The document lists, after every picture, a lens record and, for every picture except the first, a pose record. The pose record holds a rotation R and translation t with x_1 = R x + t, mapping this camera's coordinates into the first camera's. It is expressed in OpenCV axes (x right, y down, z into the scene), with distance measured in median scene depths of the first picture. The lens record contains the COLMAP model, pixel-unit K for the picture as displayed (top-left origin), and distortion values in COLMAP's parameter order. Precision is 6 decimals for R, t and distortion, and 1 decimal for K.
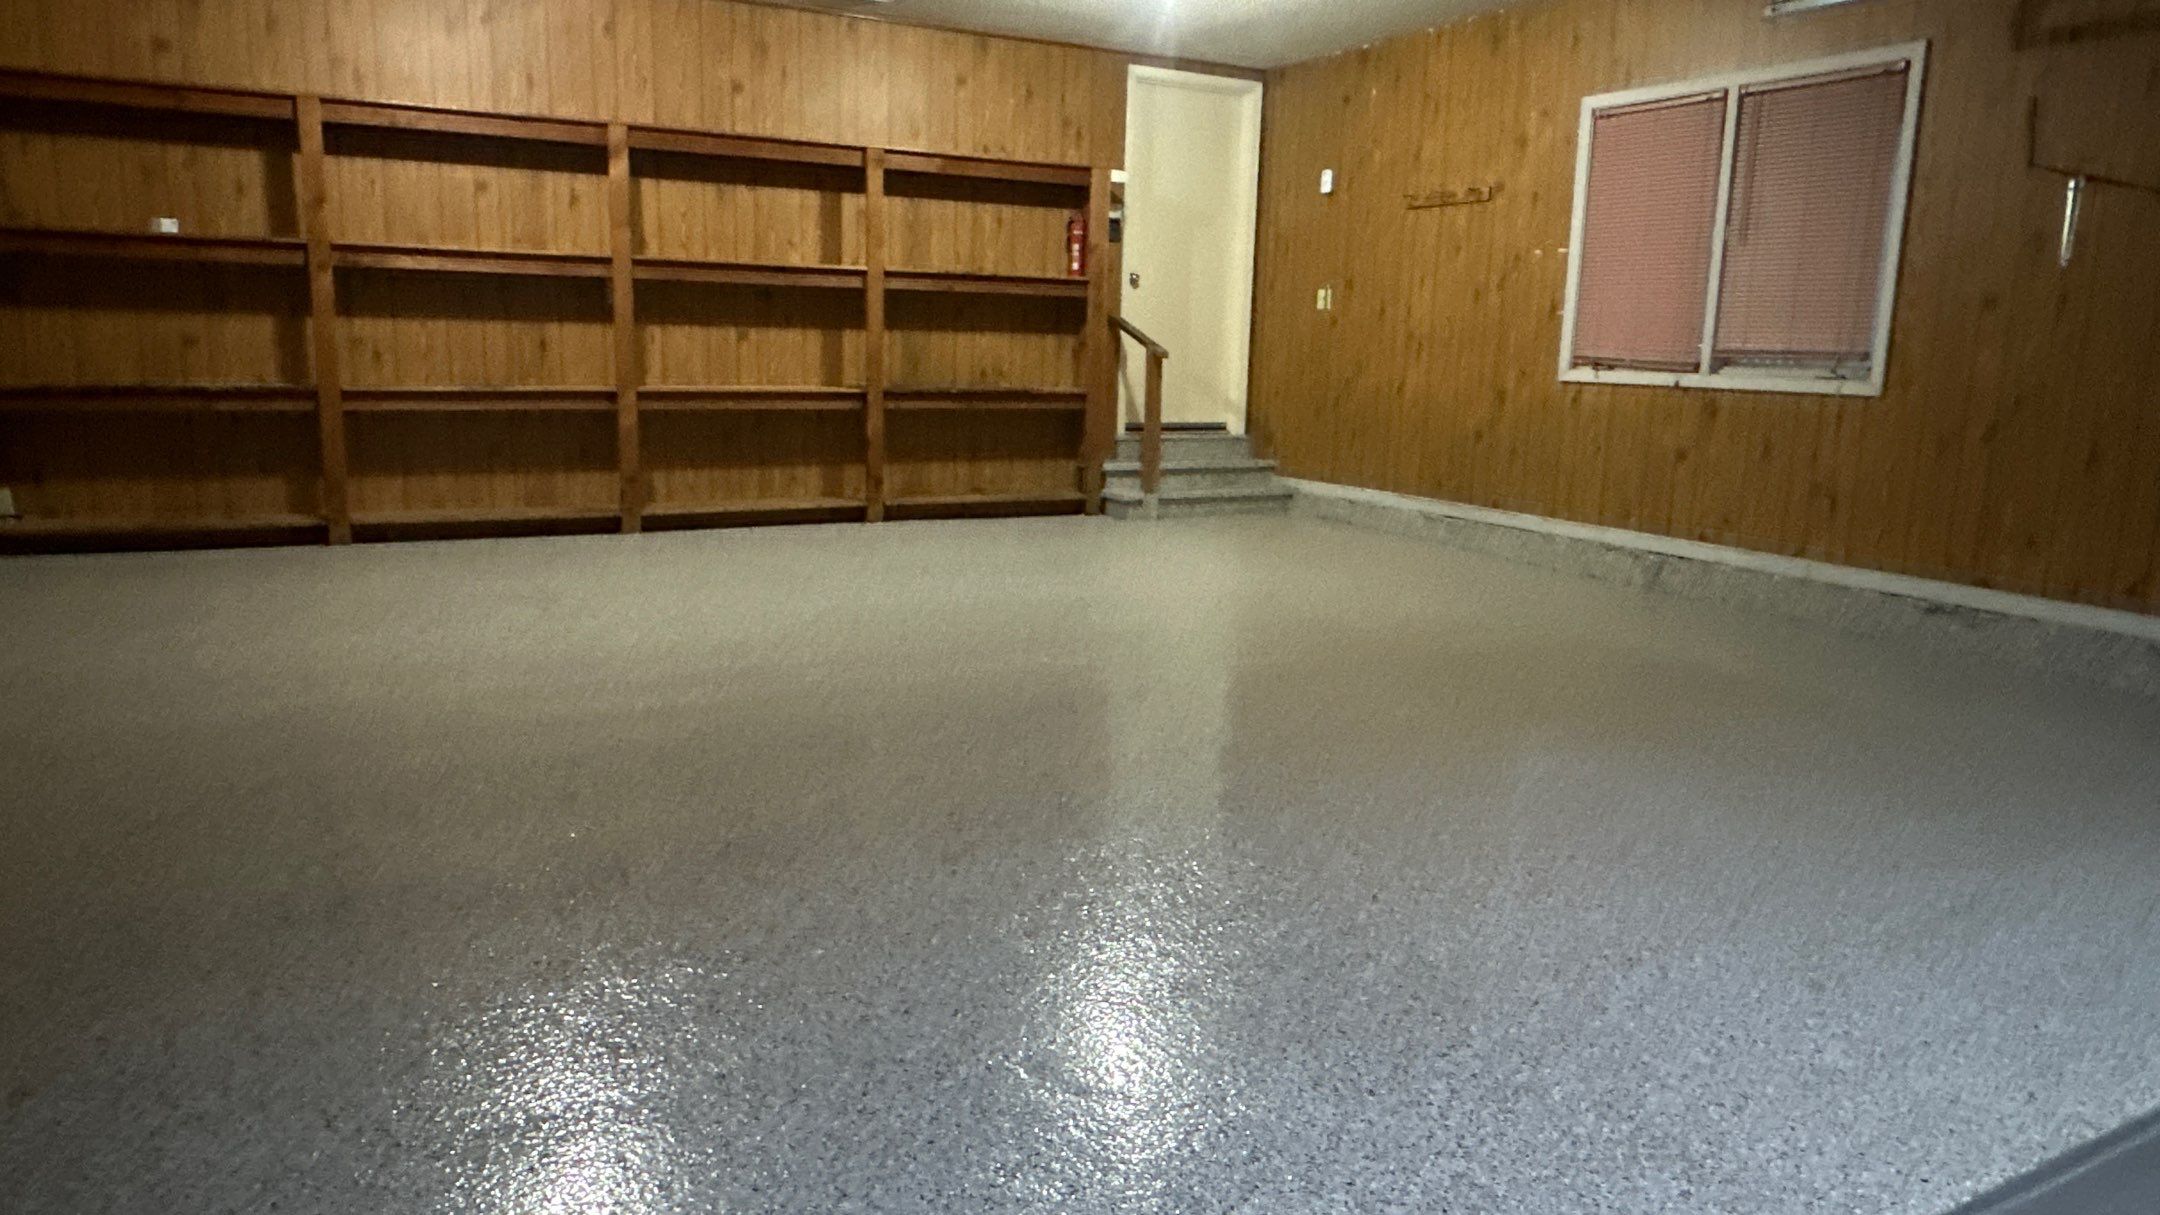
lens RADIAL K [[1477.1, 0, 1080.0], [0, 1477.1, 607.5], [0, 0, 1]] dist [0.004344, -0.003950]
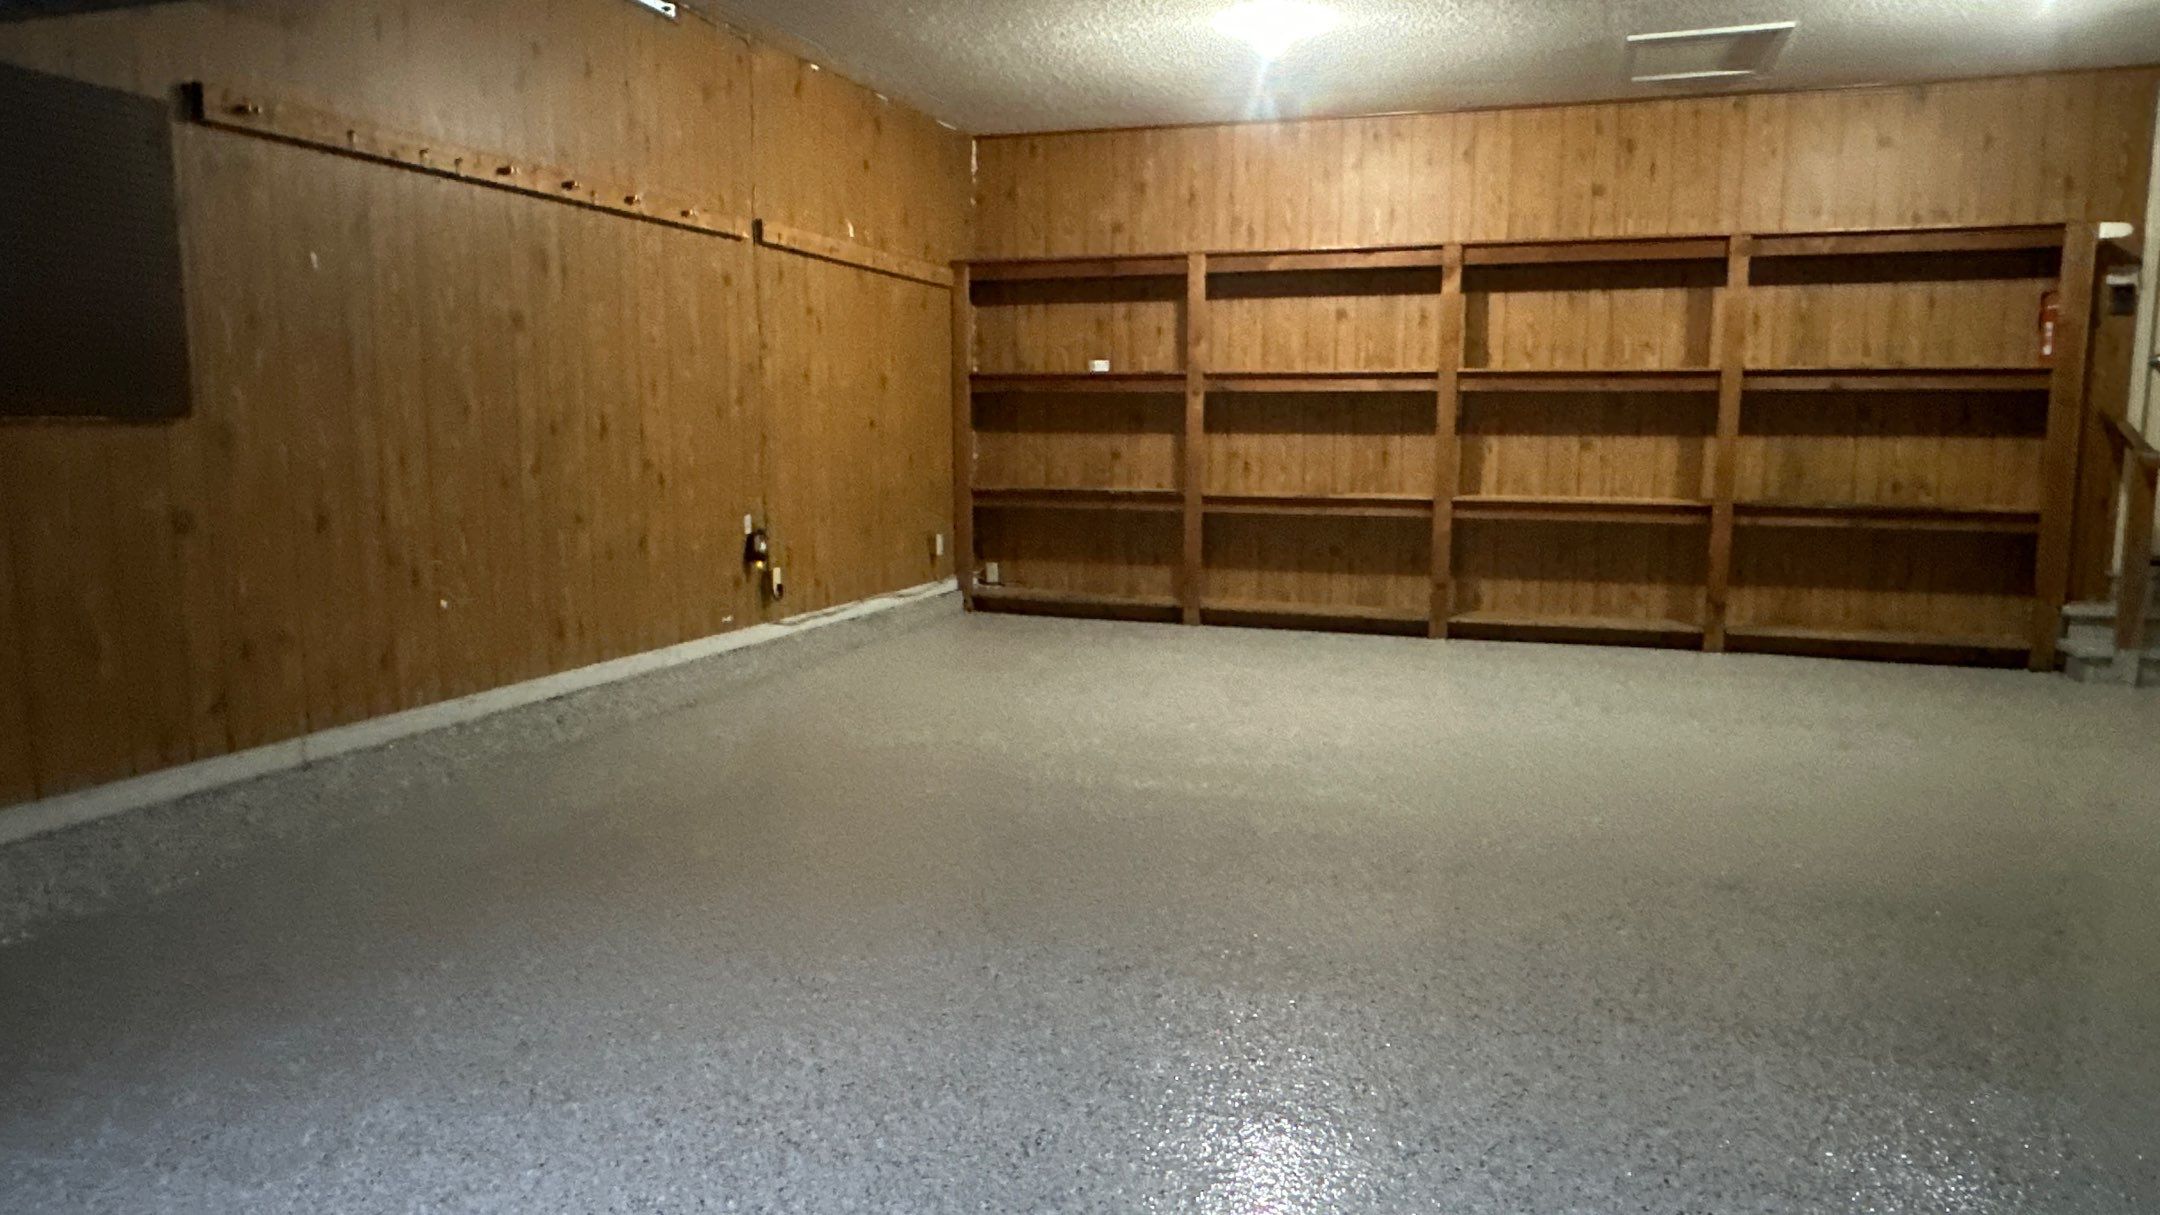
lens RADIAL K [[1445.8, 0, 1080.0], [0, 1445.8, 607.5], [0, 0, 1]] dist [-0.006610, -0.000776]
pose [[0.650030, 0.070167, -0.756662, 0.278076], [-0.127294, 0.991713, -0.017391, -0.021842], [0.749171, 0.107623, 0.653575, 0.156556]]
